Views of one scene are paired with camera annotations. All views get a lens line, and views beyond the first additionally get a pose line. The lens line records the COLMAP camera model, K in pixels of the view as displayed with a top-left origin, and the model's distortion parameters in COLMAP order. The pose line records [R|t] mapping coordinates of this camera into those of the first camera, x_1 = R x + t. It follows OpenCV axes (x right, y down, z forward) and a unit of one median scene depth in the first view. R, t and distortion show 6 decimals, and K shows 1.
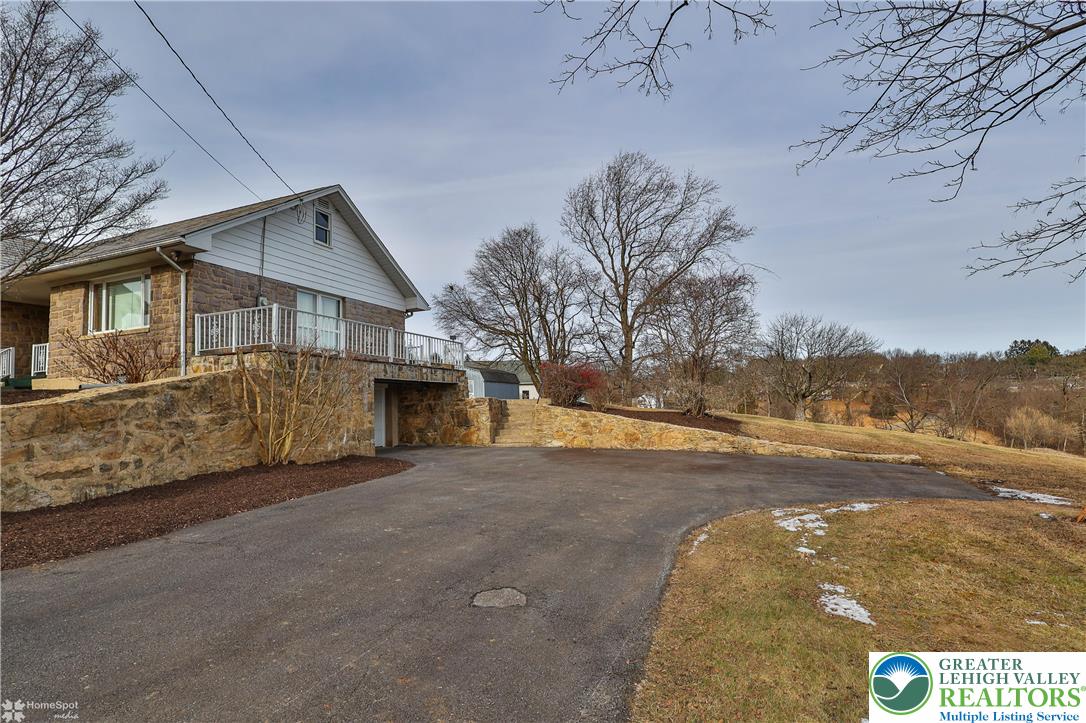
lens RADIAL K [[542.0, 0, 543.0], [0, 542.0, 361.5], [0, 0, 1]] dist [0.001522, 0.000317]
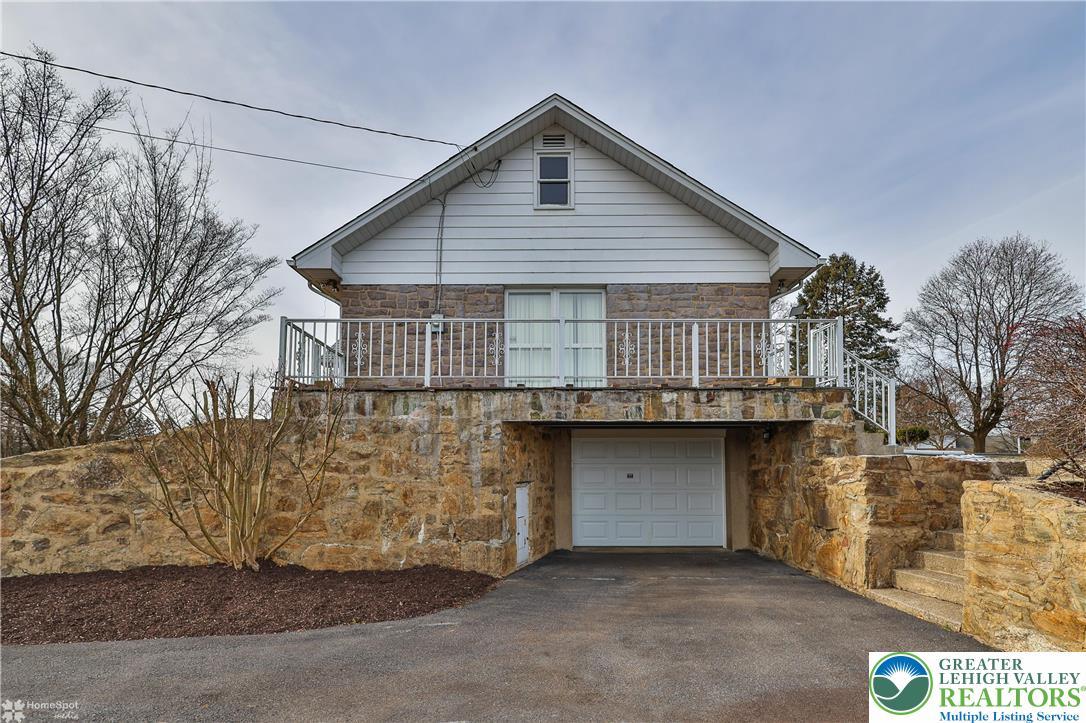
lens RADIAL K [[568.5, 0, 543.2], [0, 568.5, 440.5], [0, 0, 1]] dist [0.002285, 0.000515]
pose [[0.375541, -0.023801, -0.926500, 0.218268], [0.072300, 0.997376, 0.003684, 0.053151], [0.923982, -0.068369, 0.376276, 0.889142]]
